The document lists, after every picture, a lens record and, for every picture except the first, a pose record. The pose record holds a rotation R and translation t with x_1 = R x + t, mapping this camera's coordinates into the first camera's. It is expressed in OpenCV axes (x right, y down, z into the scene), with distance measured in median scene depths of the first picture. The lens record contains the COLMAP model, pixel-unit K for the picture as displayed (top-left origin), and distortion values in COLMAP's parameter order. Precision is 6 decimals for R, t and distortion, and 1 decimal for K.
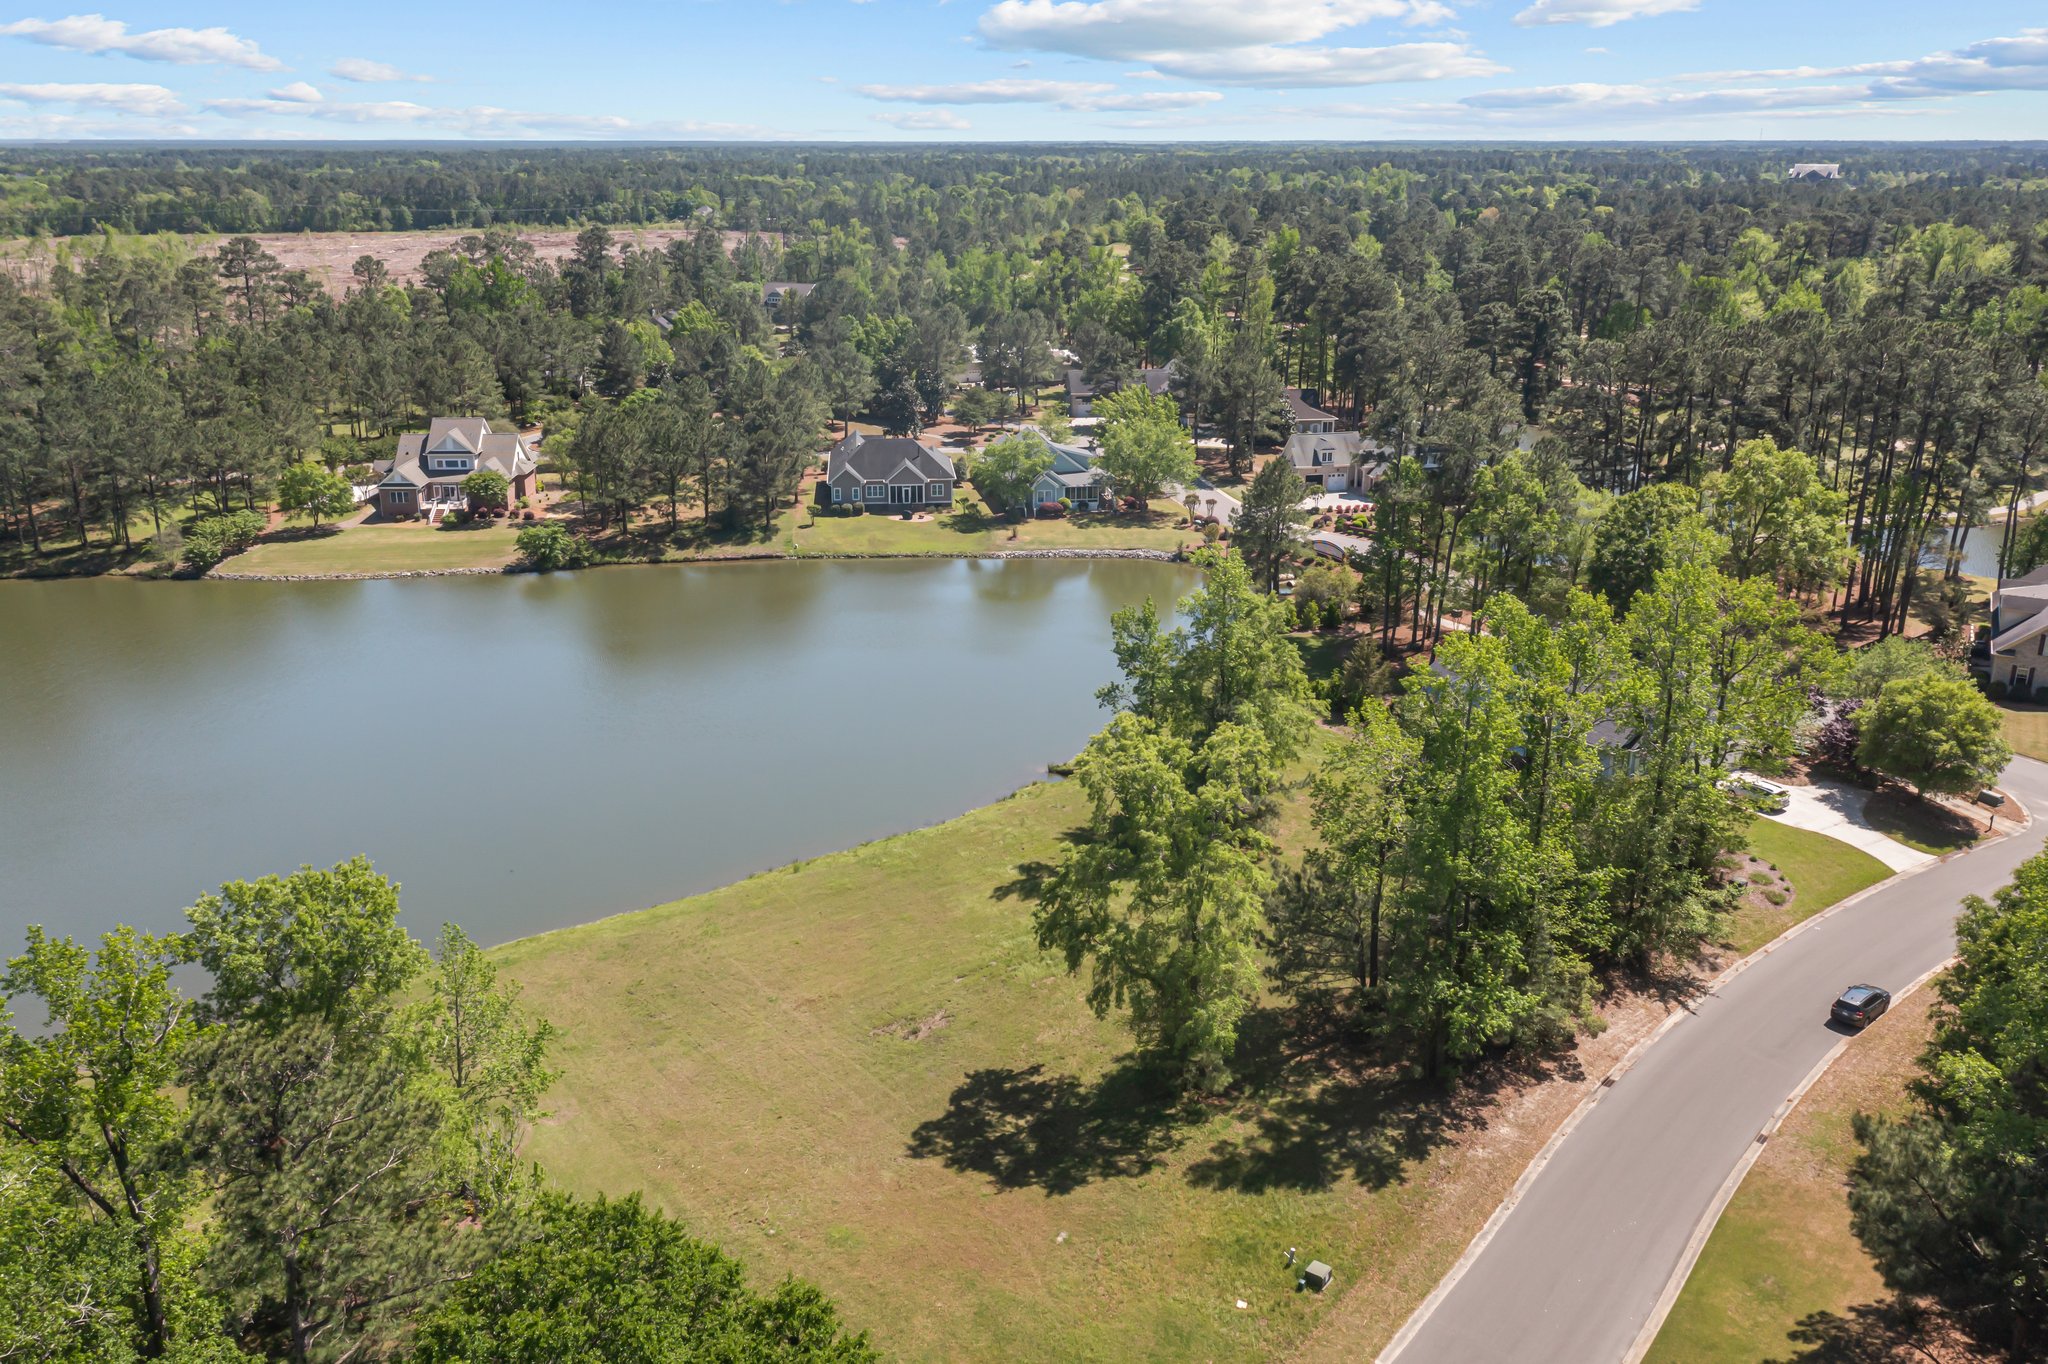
lens RADIAL K [[1623.8, 0, 1025.0], [0, 1623.8, 680.1], [0, 0, 1]] dist [0.000309, 0.011759]
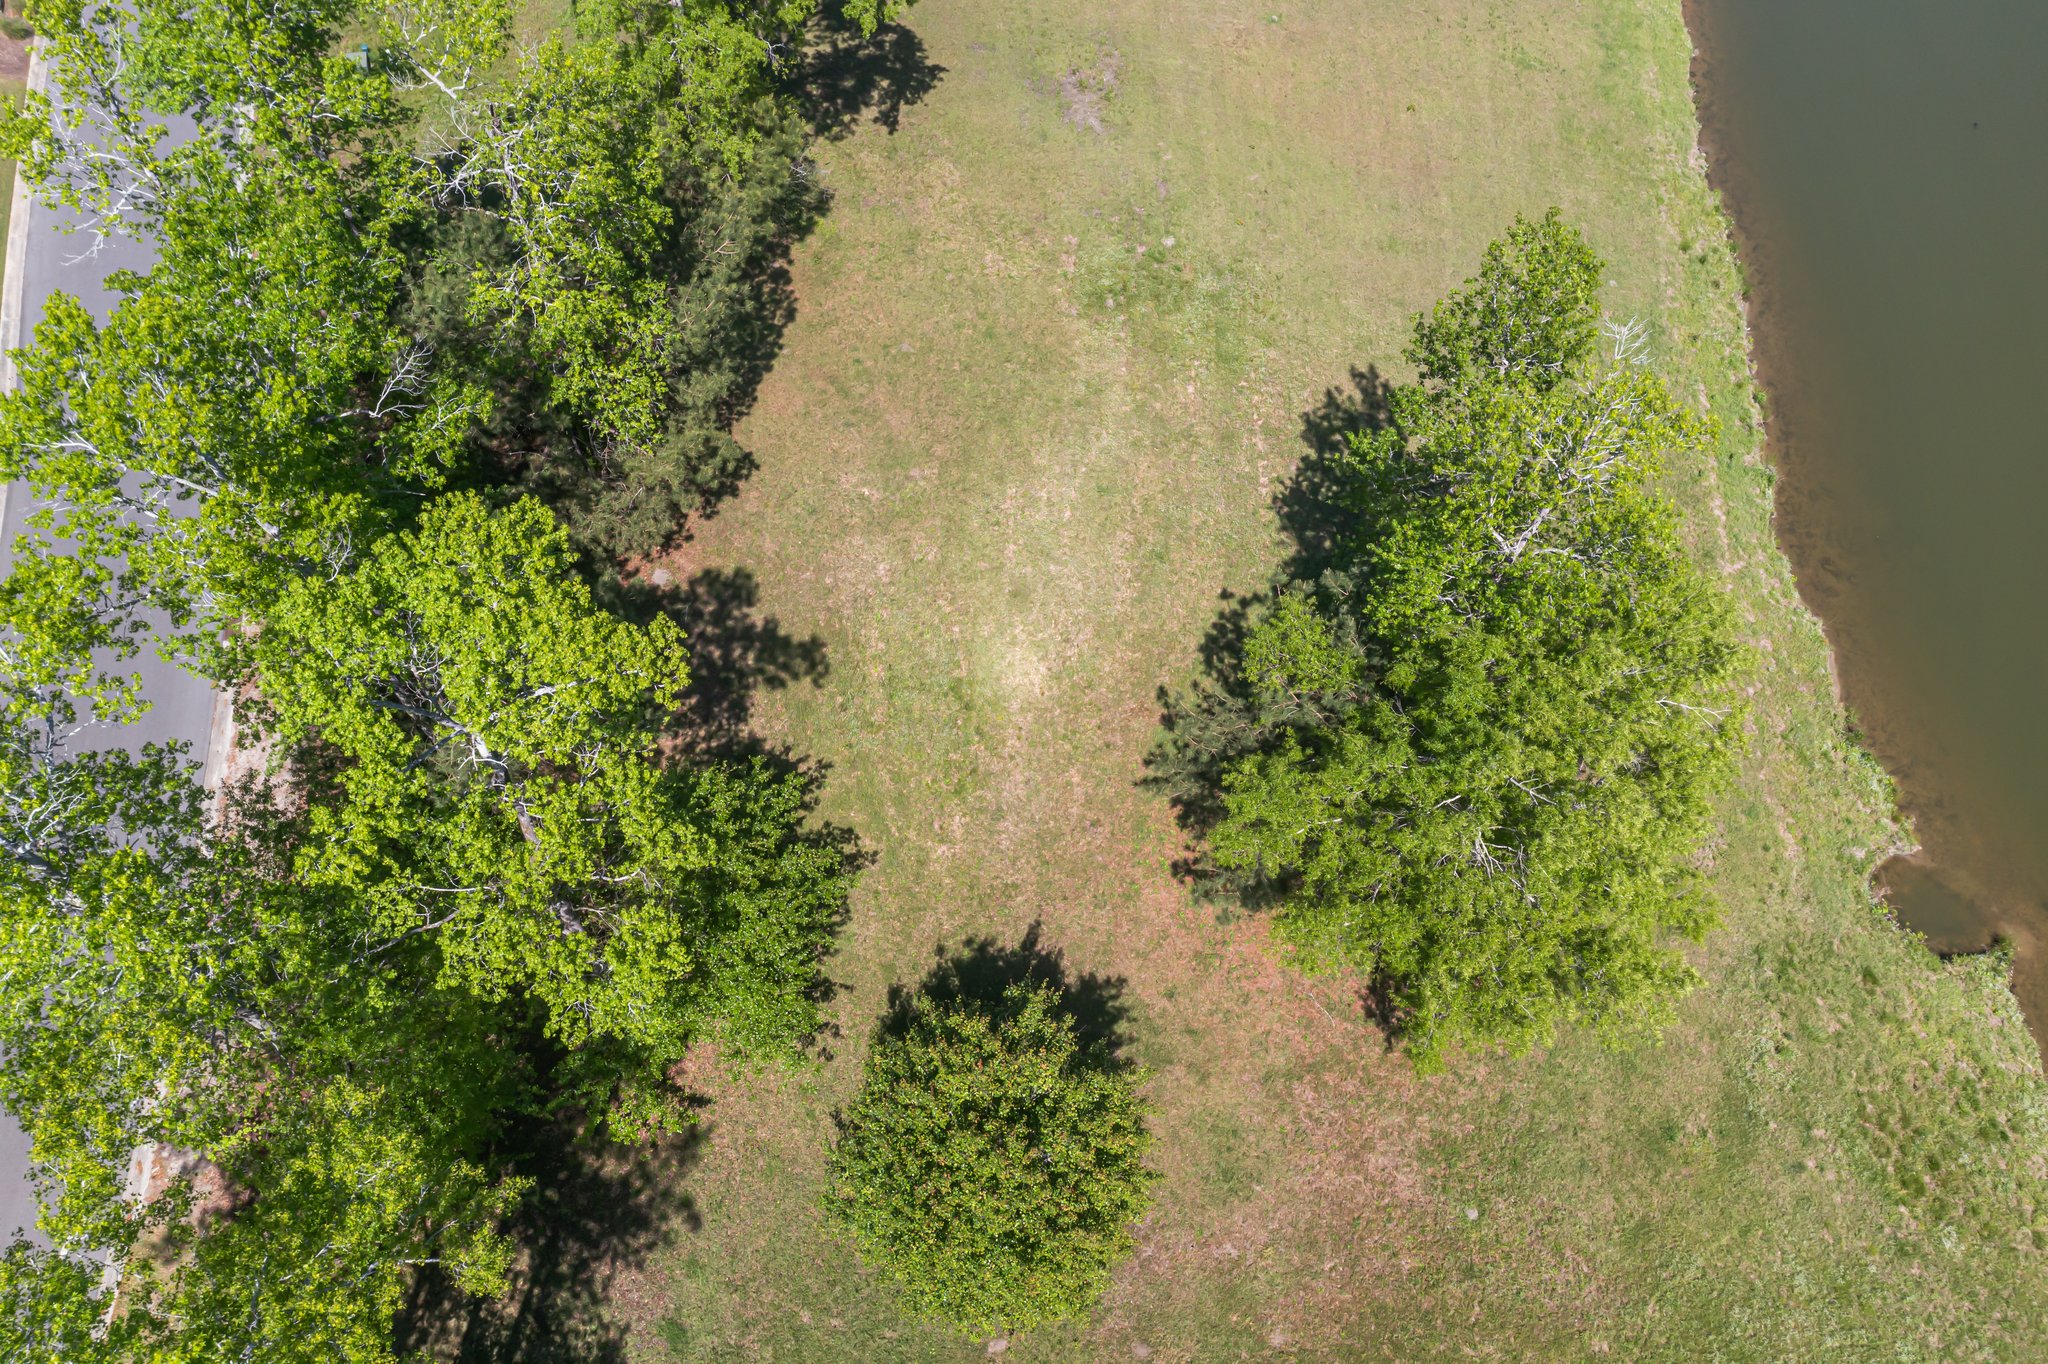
lens RADIAL K [[1623.8, 0, 1025.7], [0, 1623.8, 678.6], [0, 0, 1]] dist [0.000309, 0.011759]
pose [[-0.653490, 0.654959, -0.379446, 0.415597], [-0.266597, 0.270016, 0.925212, -0.389292], [0.708432, 0.705776, -0.001842, 1.264748]]
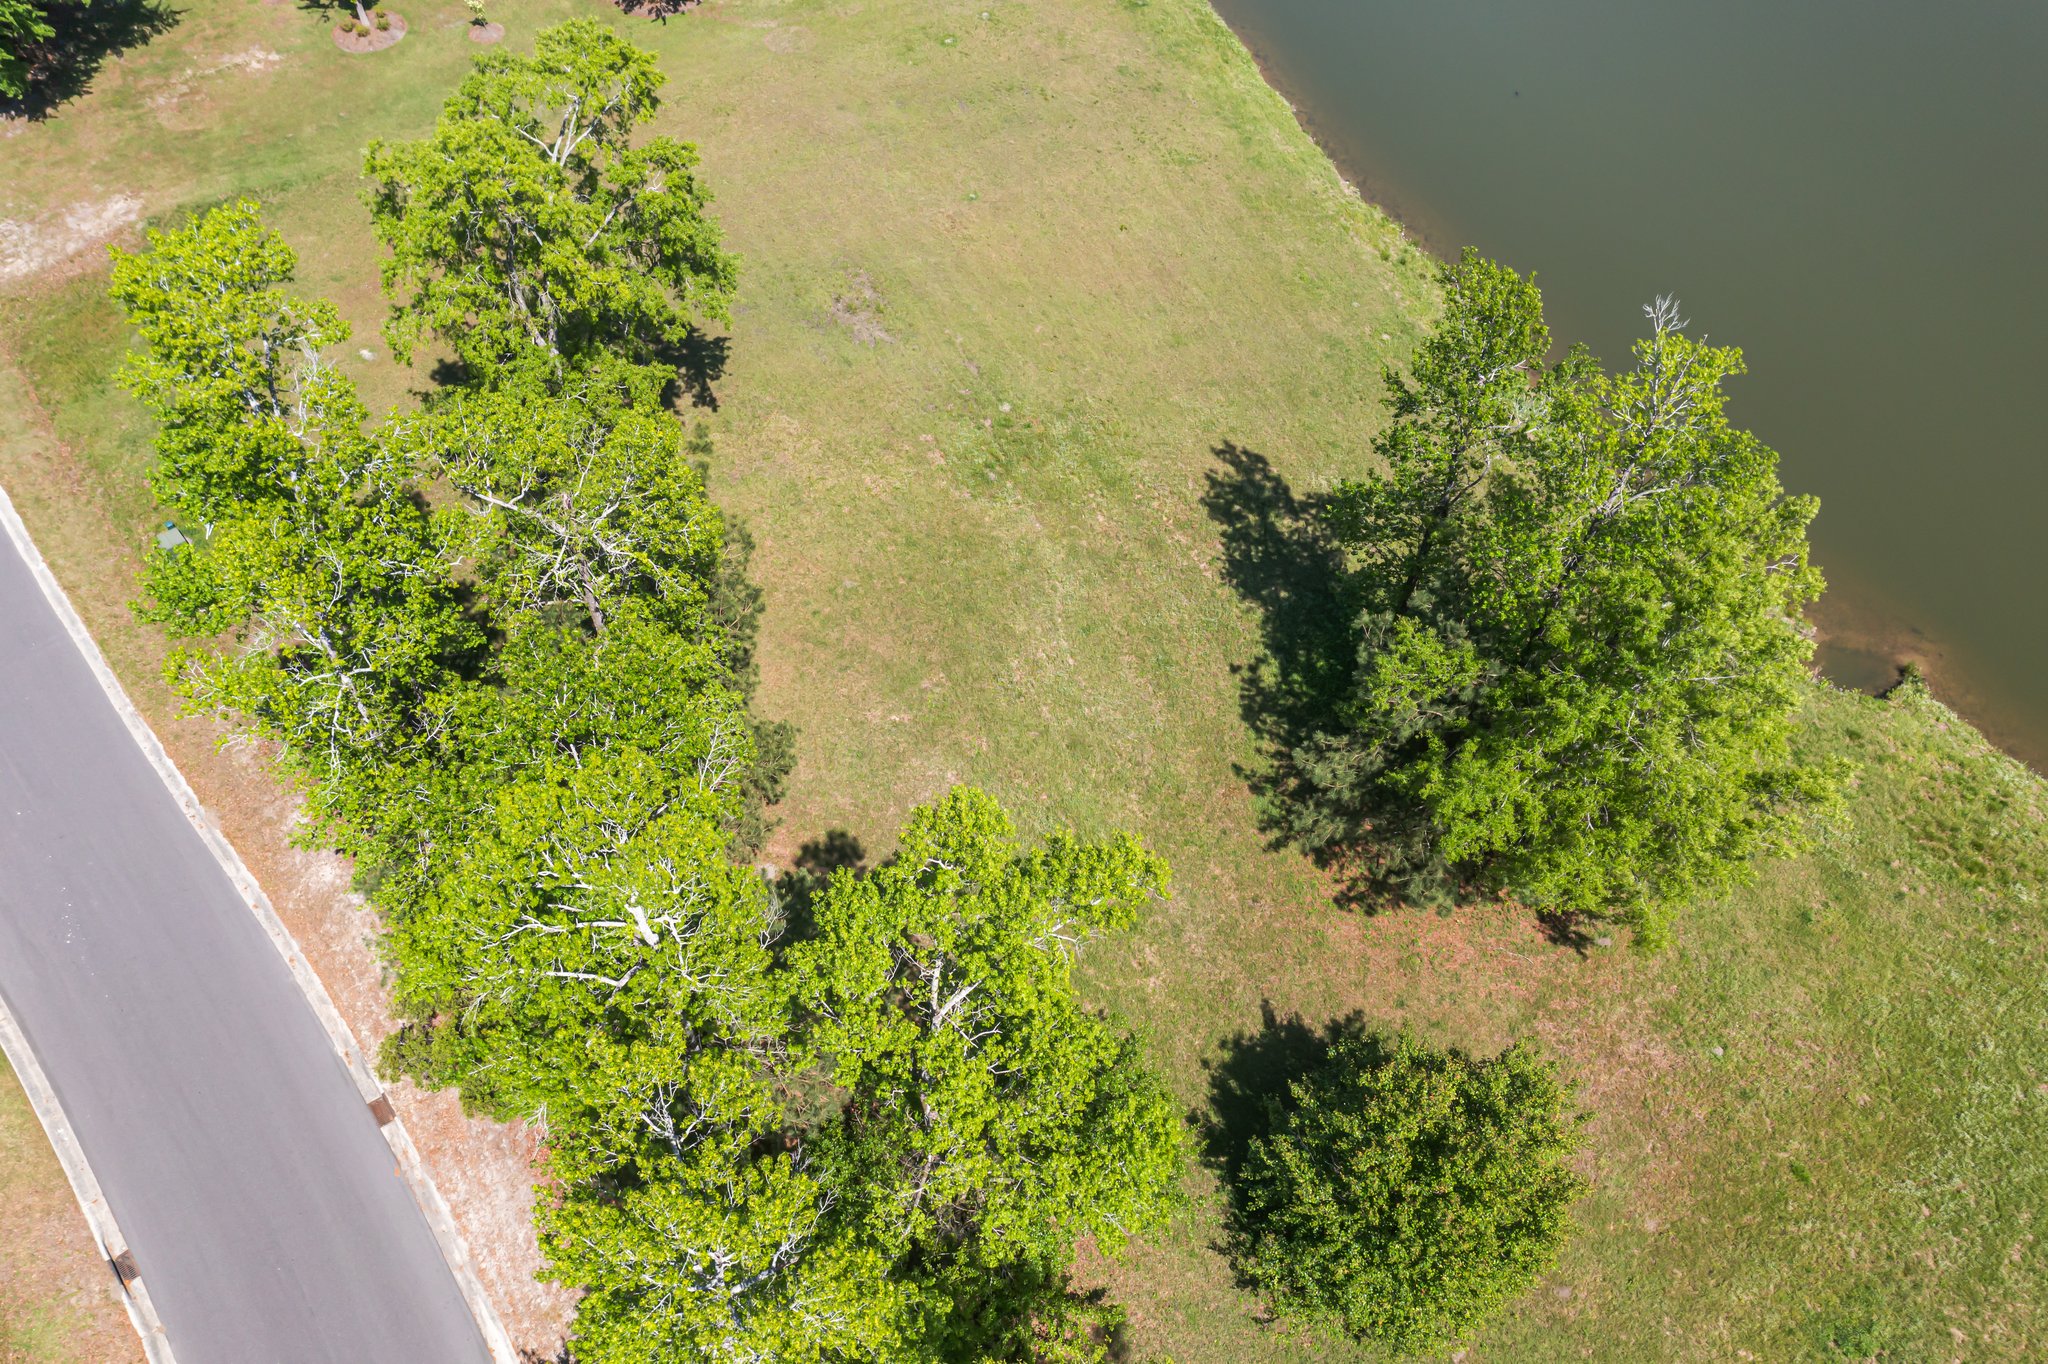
lens RADIAL K [[1623.8, 0, 1028.7], [0, 1623.8, 680.6], [0, 0, 1]] dist [0.000309, 0.011759]
pose [[-0.213279, 0.802079, -0.557837, 0.518765], [-0.326826, 0.479506, 0.814407, -0.376058], [0.920705, 0.356011, 0.159872, 1.103649]]
